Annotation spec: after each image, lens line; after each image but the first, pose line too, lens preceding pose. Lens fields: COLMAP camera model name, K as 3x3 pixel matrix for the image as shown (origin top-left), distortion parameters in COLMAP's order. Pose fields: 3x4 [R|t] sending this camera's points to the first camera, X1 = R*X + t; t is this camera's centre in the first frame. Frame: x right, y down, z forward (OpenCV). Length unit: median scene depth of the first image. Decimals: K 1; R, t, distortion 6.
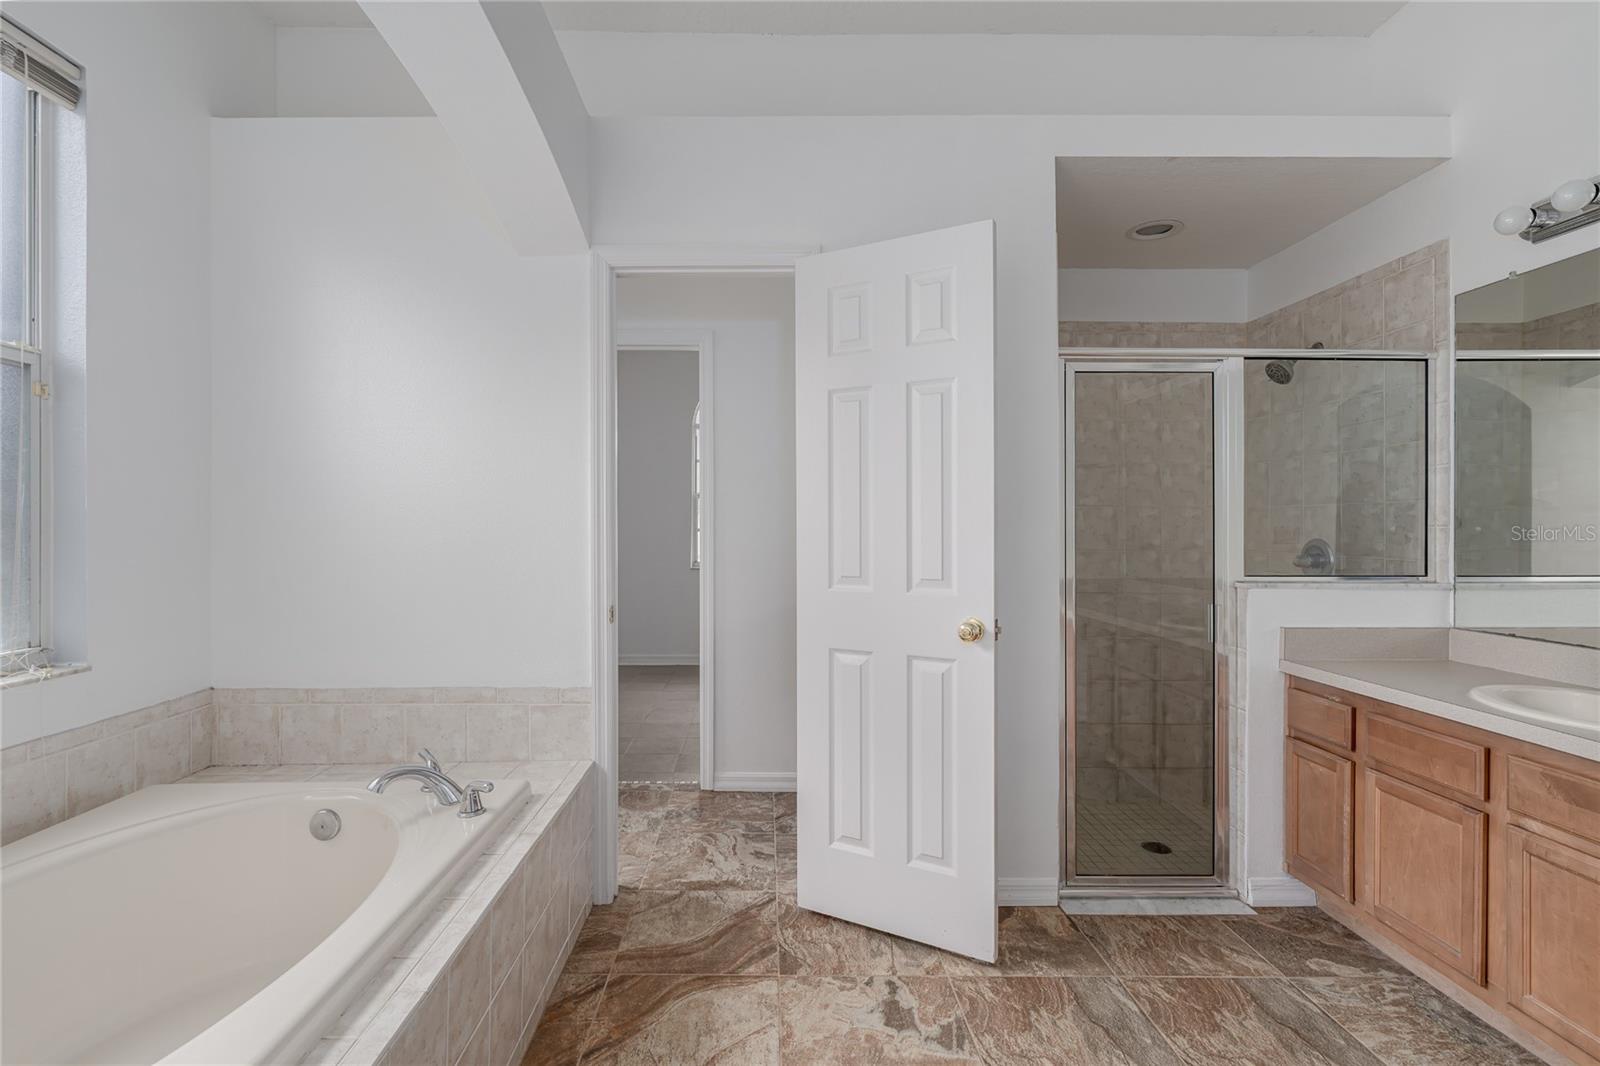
lens RADIAL K [[728.1, 0, 783.1], [0, 728.1, 526.9], [0, 0, 1]] dist [-0.002189, 0.000361]
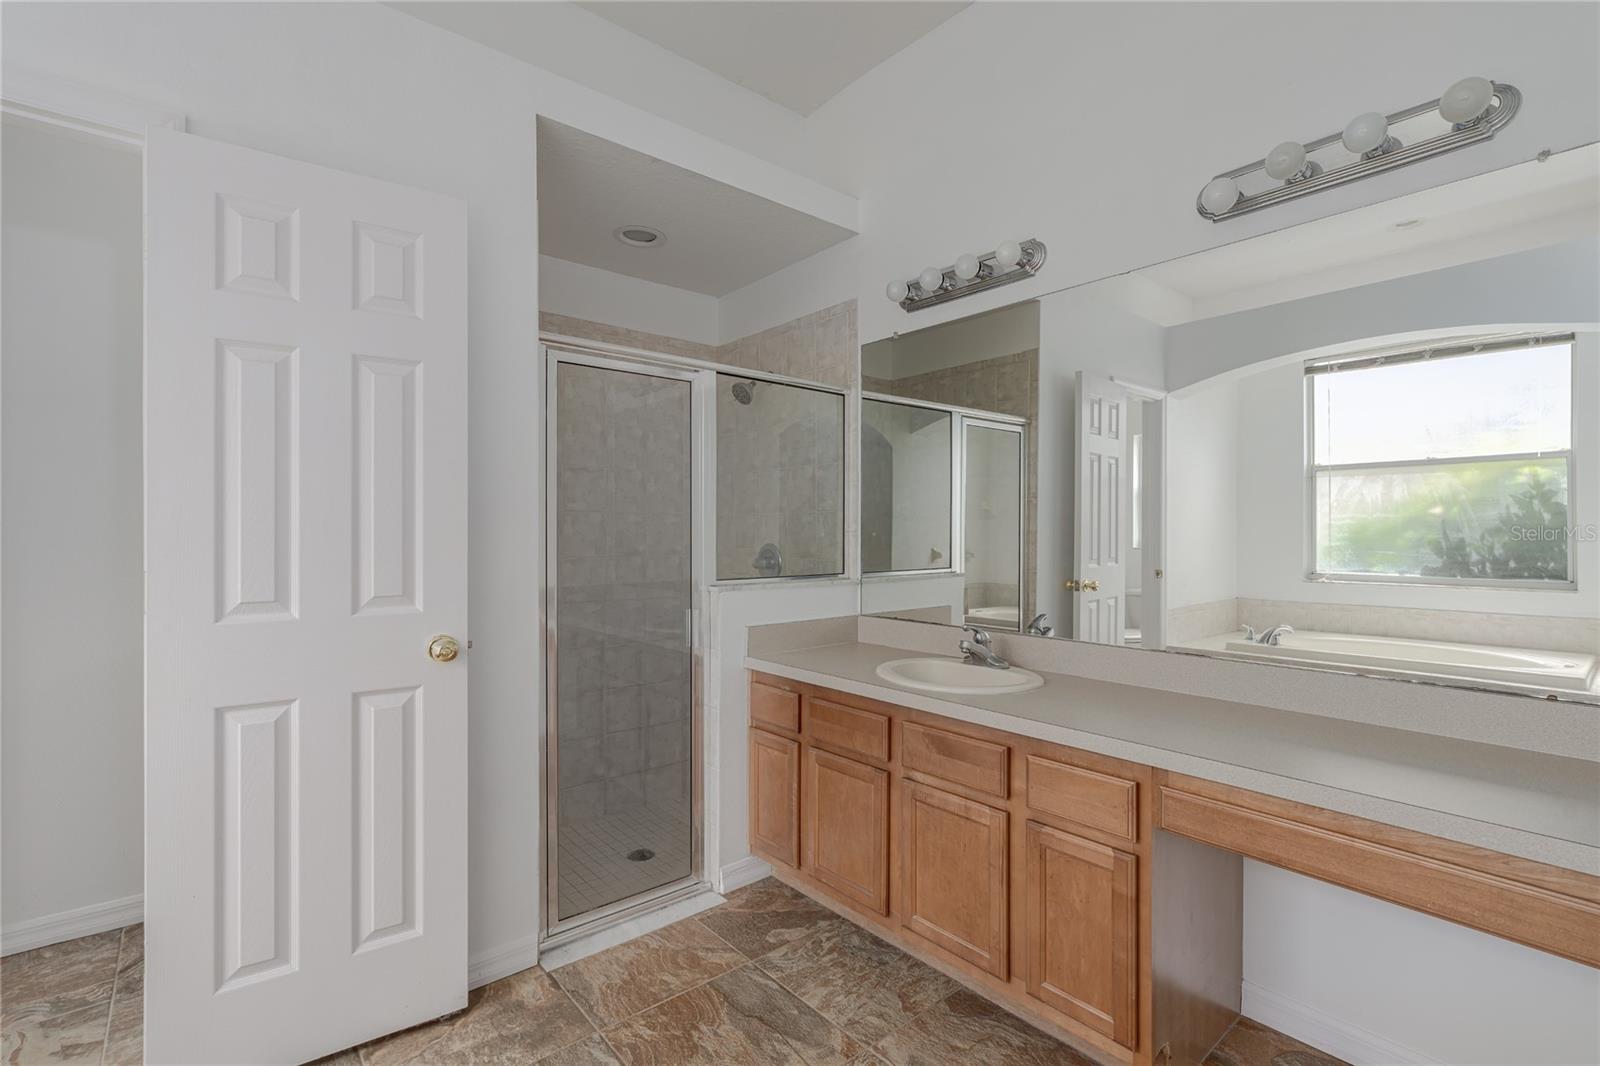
lens RADIAL K [[728.1, 0, 783.1], [0, 728.1, 526.9], [0, 0, 1]] dist [-0.002189, 0.000361]
pose [[0.788906, 0.004554, 0.614497, 0.068521], [0.000539, 0.999967, -0.008102, -0.000525], [-0.614514, 0.006723, 0.788877, 0.119733]]
